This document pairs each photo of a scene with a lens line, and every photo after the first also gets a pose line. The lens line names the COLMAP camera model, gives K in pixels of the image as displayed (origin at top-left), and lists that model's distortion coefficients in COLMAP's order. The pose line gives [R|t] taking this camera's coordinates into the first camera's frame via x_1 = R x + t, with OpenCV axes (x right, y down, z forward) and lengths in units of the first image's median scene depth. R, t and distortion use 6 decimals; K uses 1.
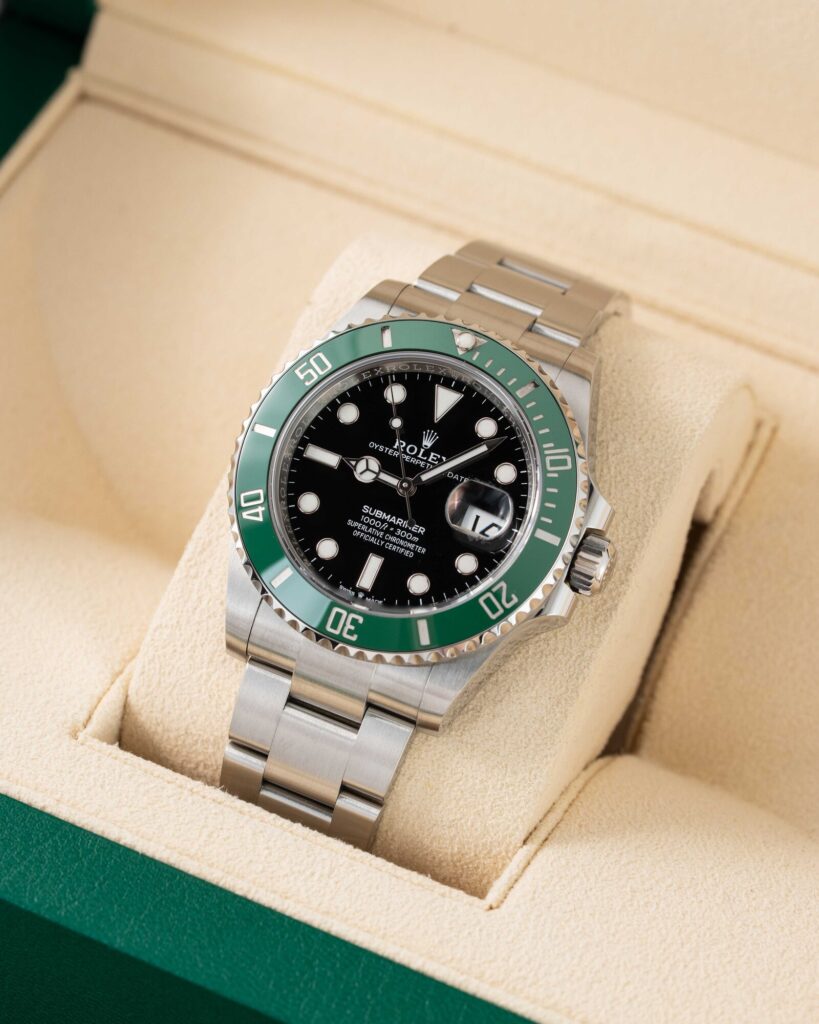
lens RADIAL K [[4791.6, 0, 404.6], [0, 4791.6, 513.5], [0, 0, 1]] dist [0.073519, 0.000000]
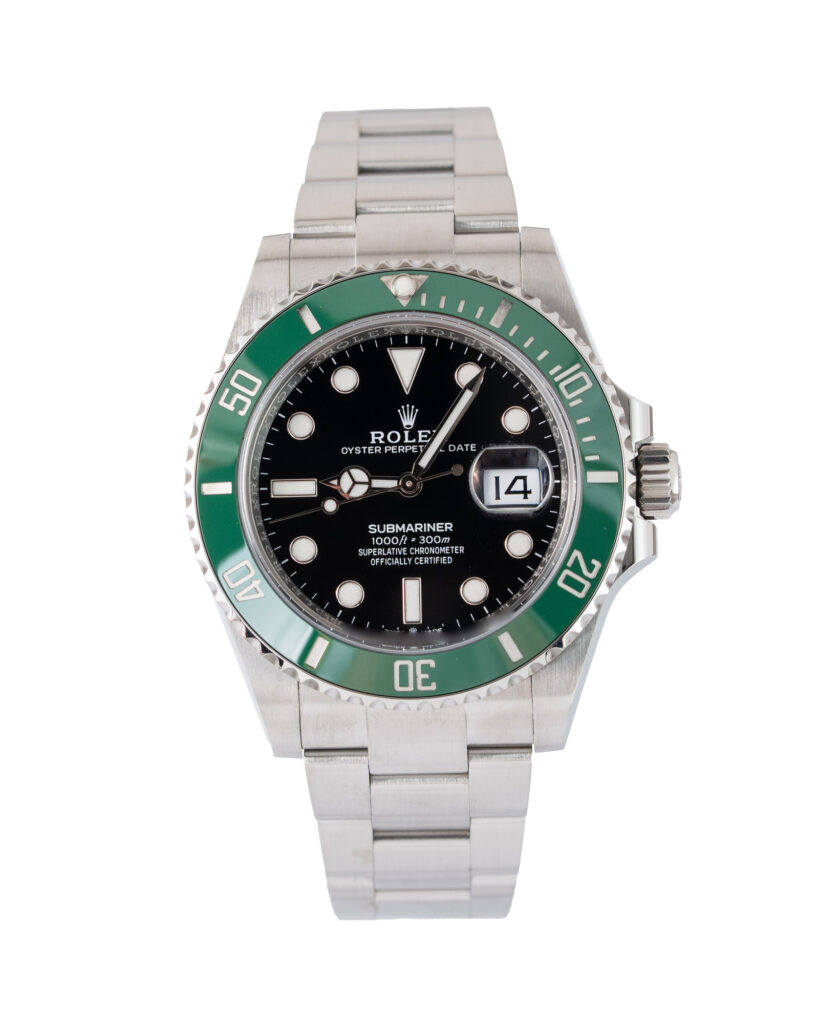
lens RADIAL K [[4791.6, 0, 411.6], [0, 4791.6, 516.6], [0, 0, 1]] dist [0.073519, 0.000000]
pose [[0.906188, -0.403578, 0.126284, -0.102687], [0.379939, 0.908140, 0.175863, -0.141438], [-0.185658, -0.111384, 0.976281, 0.213854]]
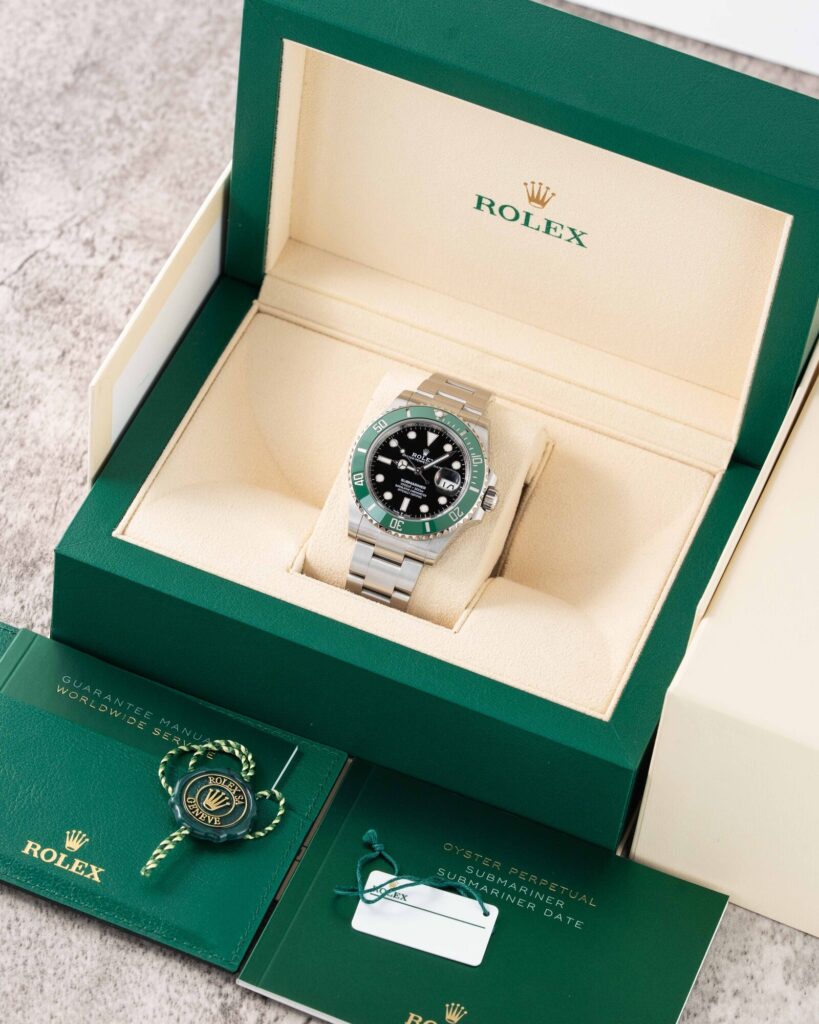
lens RADIAL K [[4791.6, 0, 409.6], [0, 4791.6, 511.2], [0, 0, 1]] dist [0.073519, 0.000000]
pose [[0.995715, -0.018916, 0.090514, -0.237166], [0.018985, 0.999820, 0.000094, 0.015582], [-0.090500, 0.001625, 0.995895, -1.562100]]
